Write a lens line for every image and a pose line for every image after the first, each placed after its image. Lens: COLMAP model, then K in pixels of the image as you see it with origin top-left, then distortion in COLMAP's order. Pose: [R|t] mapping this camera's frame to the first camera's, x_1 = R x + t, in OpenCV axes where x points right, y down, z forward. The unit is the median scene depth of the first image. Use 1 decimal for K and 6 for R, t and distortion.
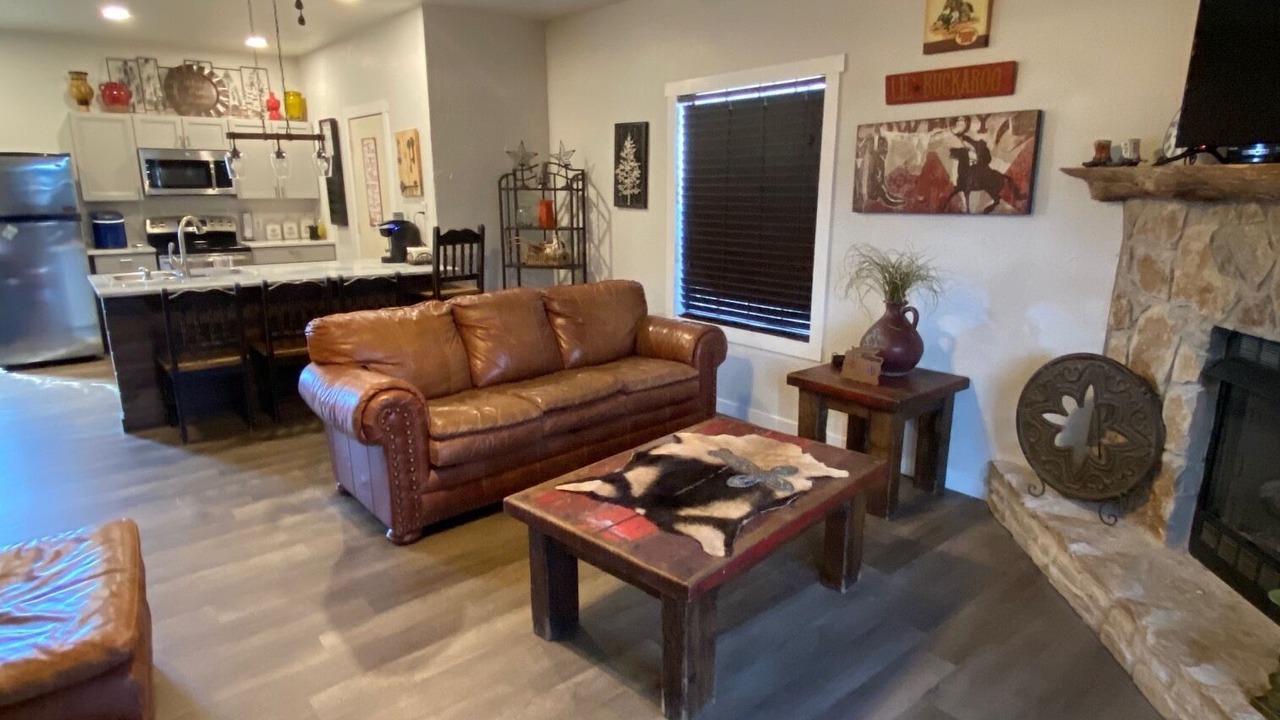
lens RADIAL K [[707.4, 0, 641.1], [0, 707.4, 364.5], [0, 0, 1]] dist [0.017604, -0.022937]
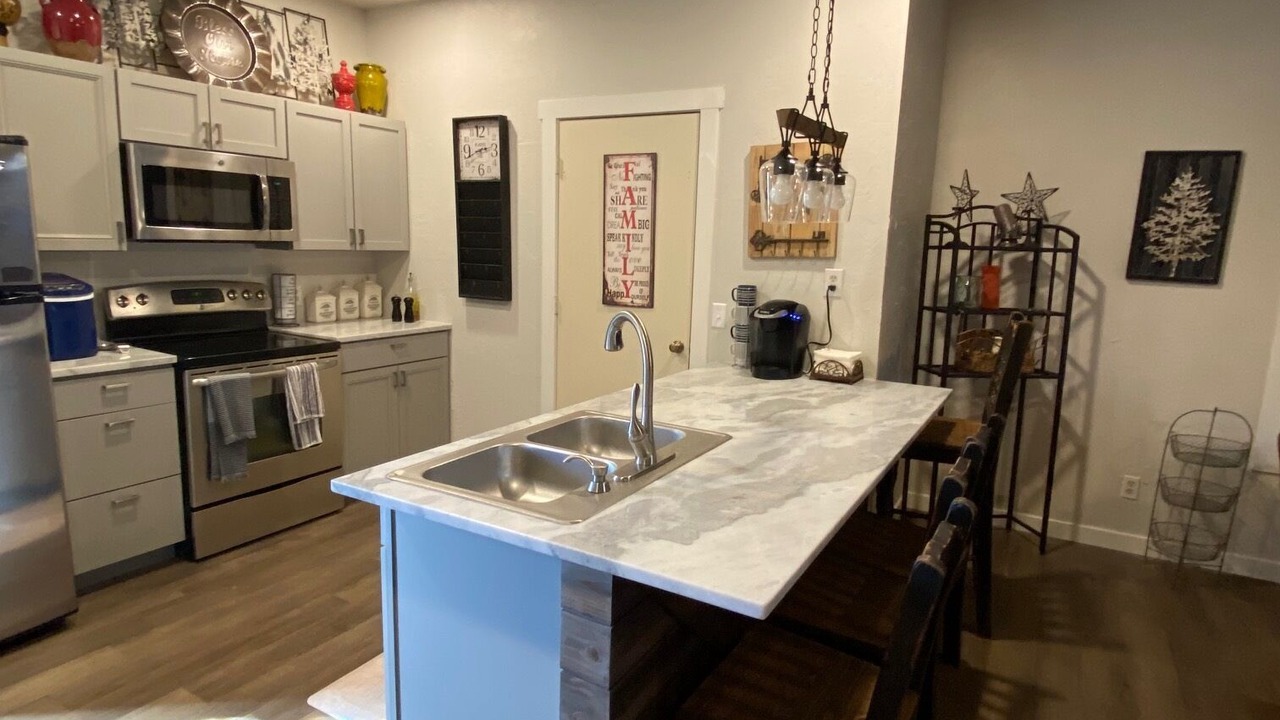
lens RADIAL K [[707.4, 0, 641.5], [0, 707.4, 365.5], [0, 0, 1]] dist [0.017604, -0.022937]
pose [[0.938056, -0.038493, 0.344338, -0.544195], [0.060042, 0.996833, -0.052134, -0.111816], [-0.341241, 0.069580, 0.937397, 0.450914]]
